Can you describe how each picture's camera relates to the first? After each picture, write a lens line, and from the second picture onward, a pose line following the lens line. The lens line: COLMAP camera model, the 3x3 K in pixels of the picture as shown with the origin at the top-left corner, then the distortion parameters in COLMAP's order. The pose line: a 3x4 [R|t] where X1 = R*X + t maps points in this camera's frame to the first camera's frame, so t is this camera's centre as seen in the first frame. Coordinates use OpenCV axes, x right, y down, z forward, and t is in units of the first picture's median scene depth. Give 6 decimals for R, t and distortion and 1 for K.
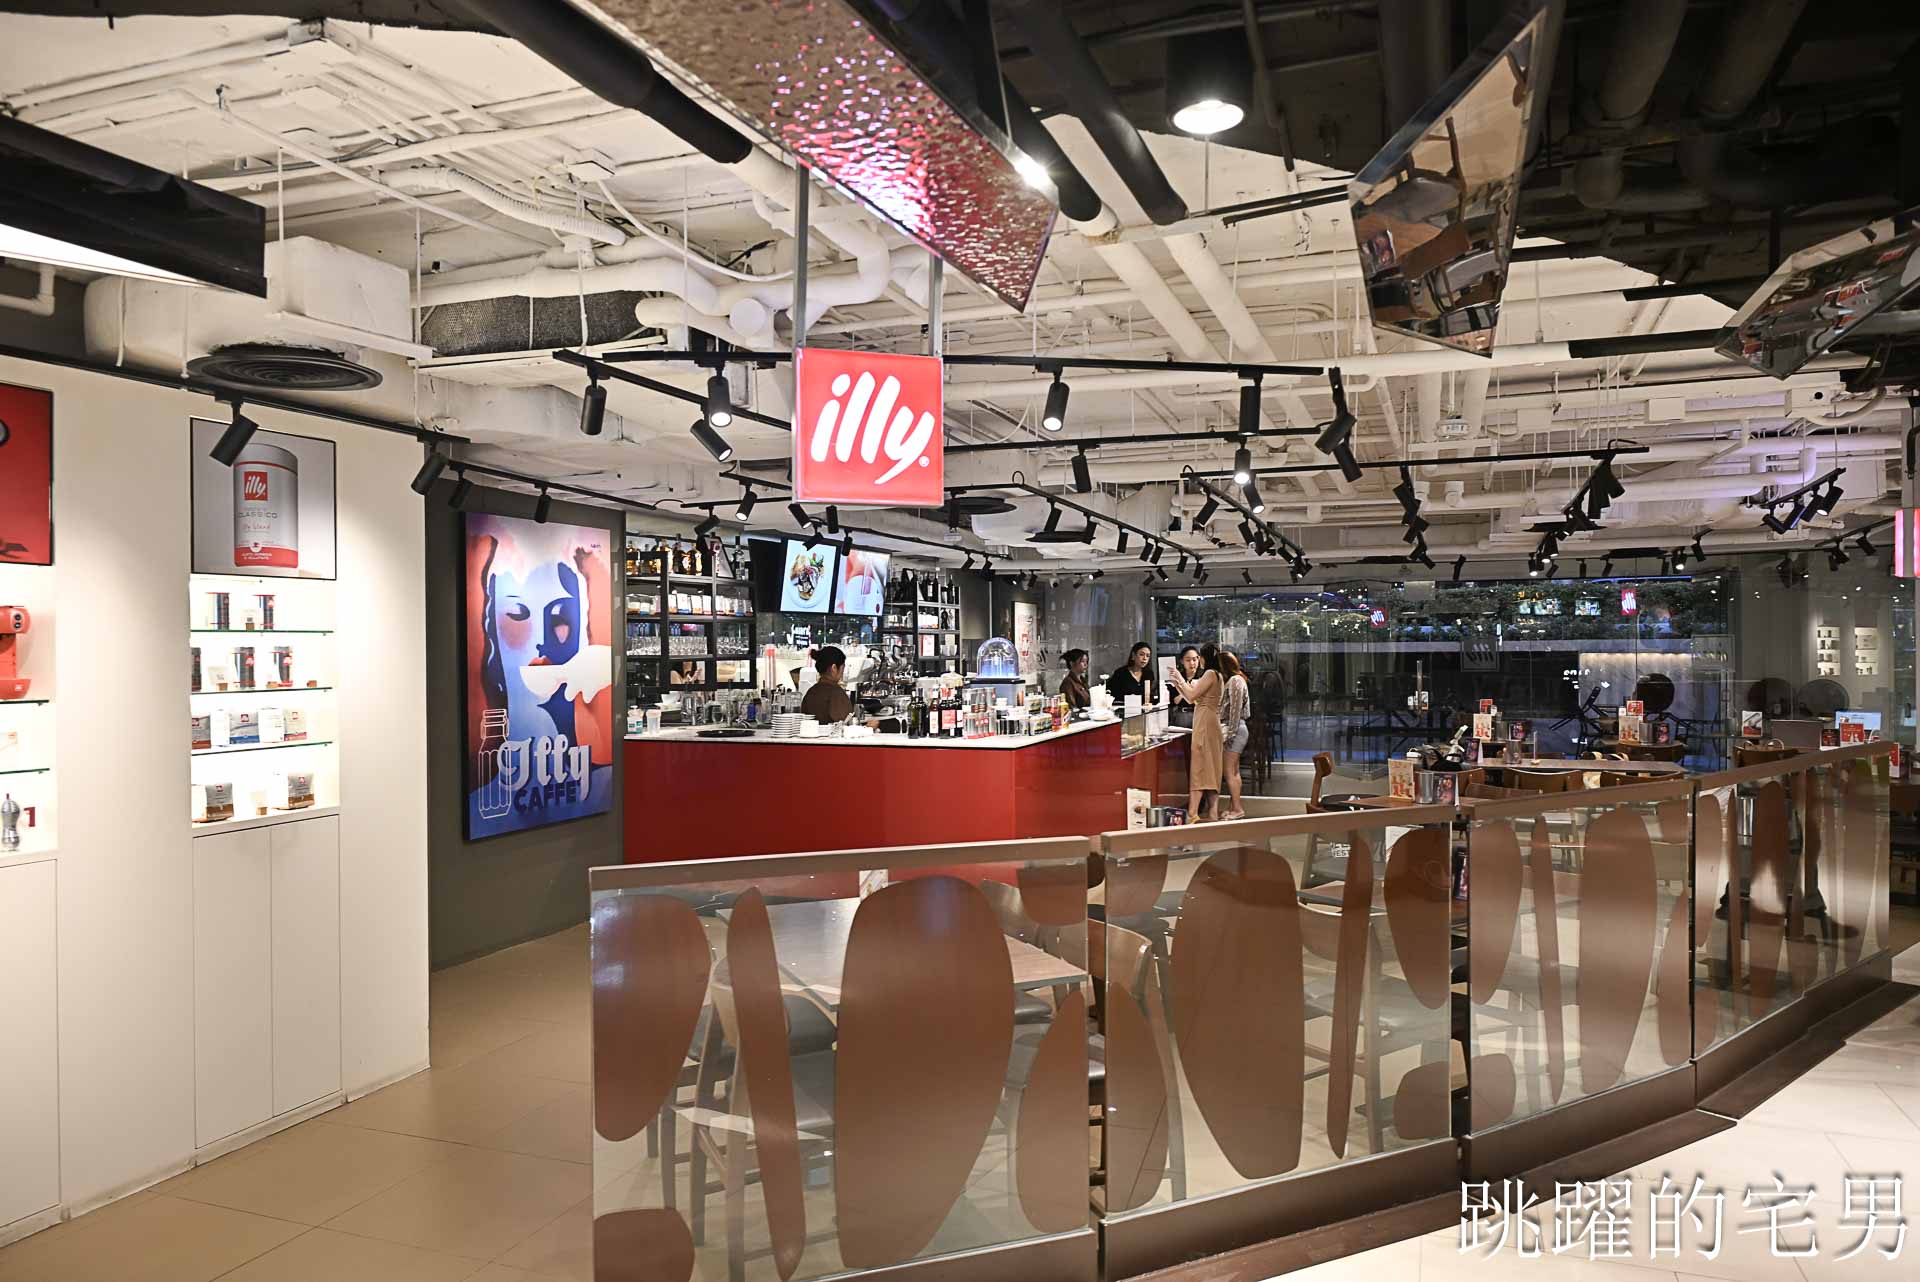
lens RADIAL K [[1320.8, 0, 960.0], [0, 1320.8, 641.0], [0, 0, 1]] dist [-0.002491, -0.000208]
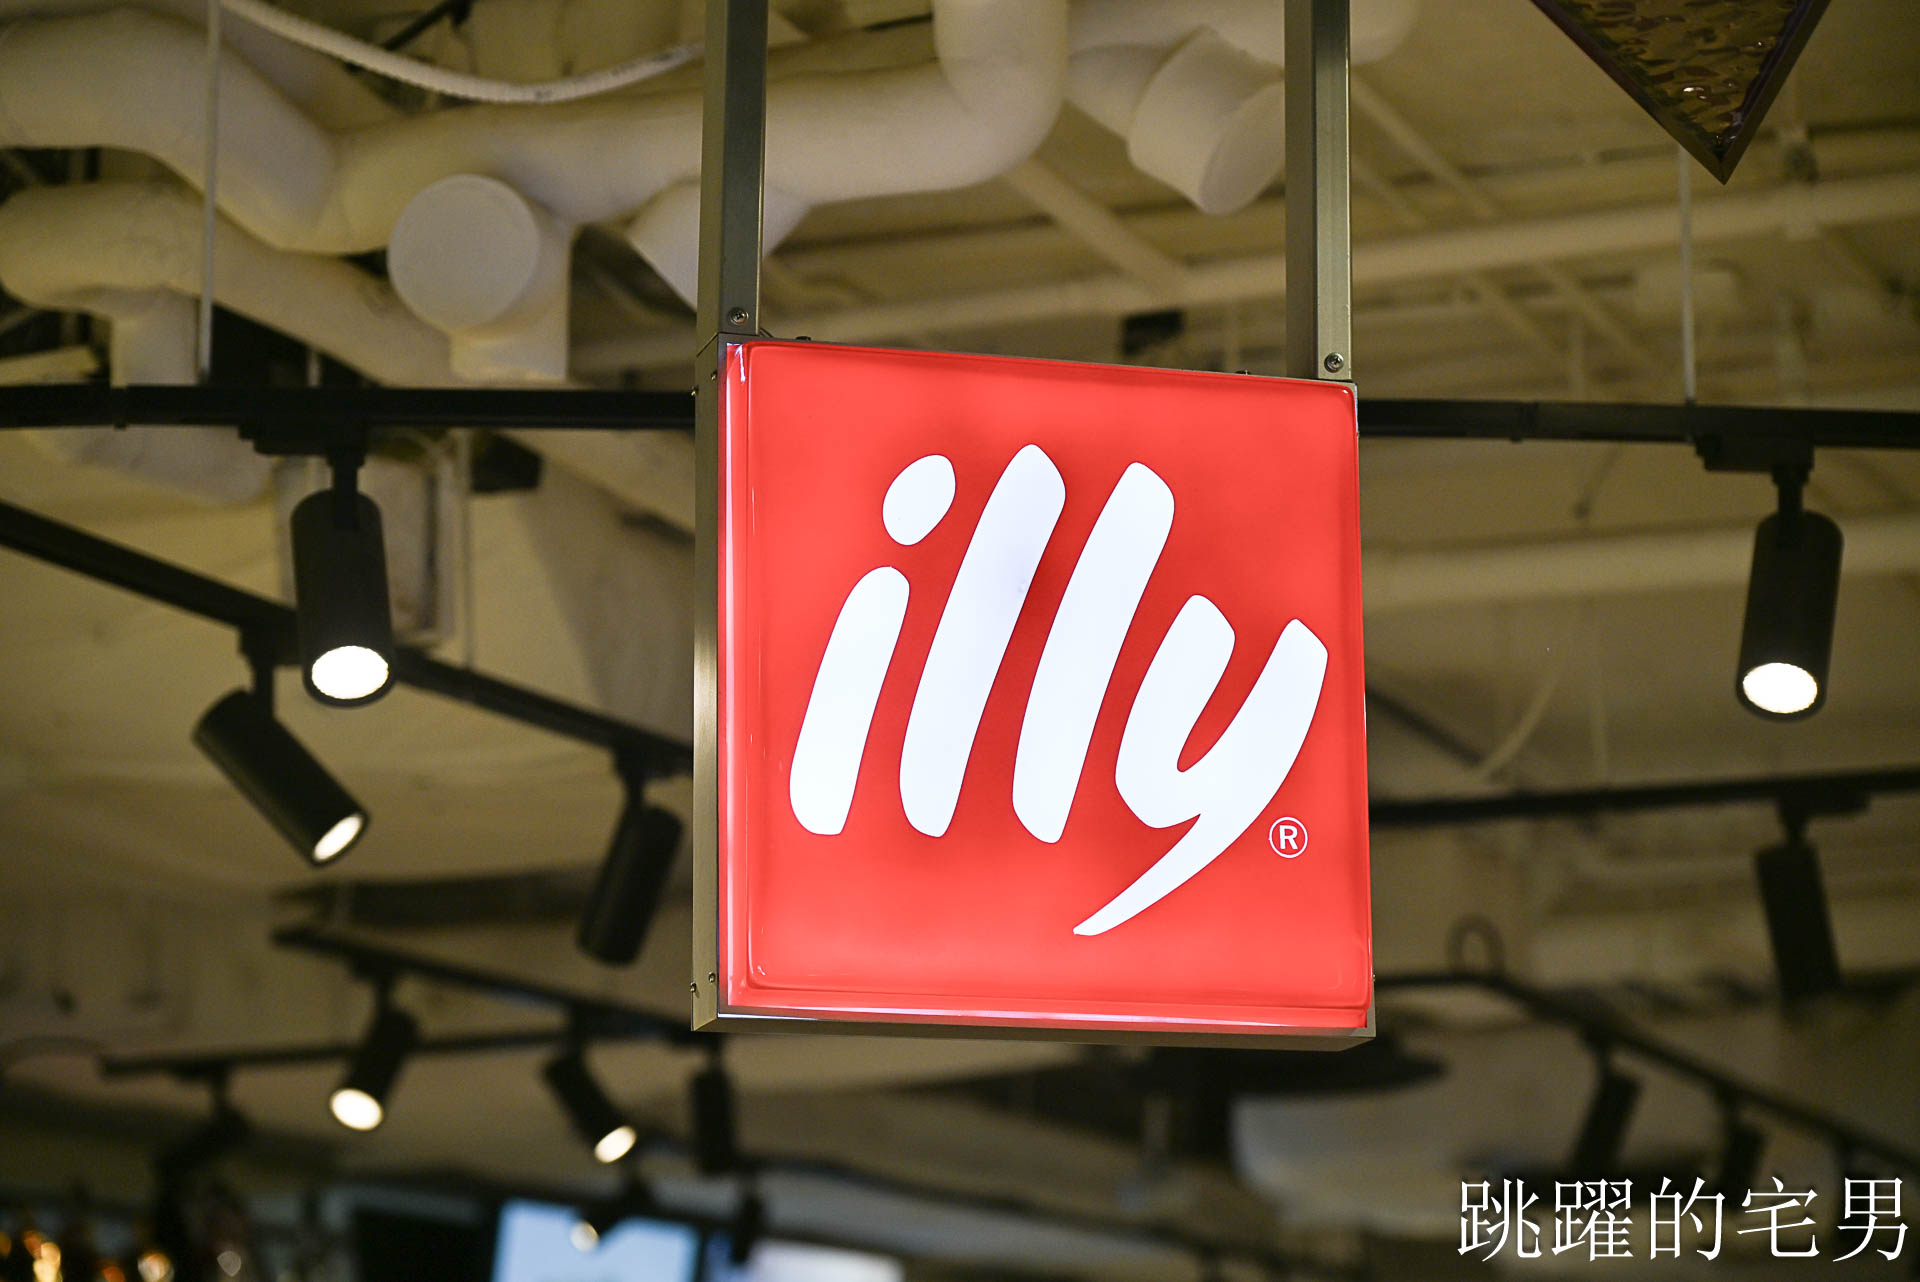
lens RADIAL K [[4620.9, 0, 960.0], [0, 4620.9, 641.0], [0, 0, 1]] dist [-0.045324, -0.495946]
pose [[0.999986, -0.005256, 0.000141, -0.065904], [0.005178, 0.979839, -0.199722, -0.010420], [0.000911, 0.199720, 0.979853, 0.184694]]
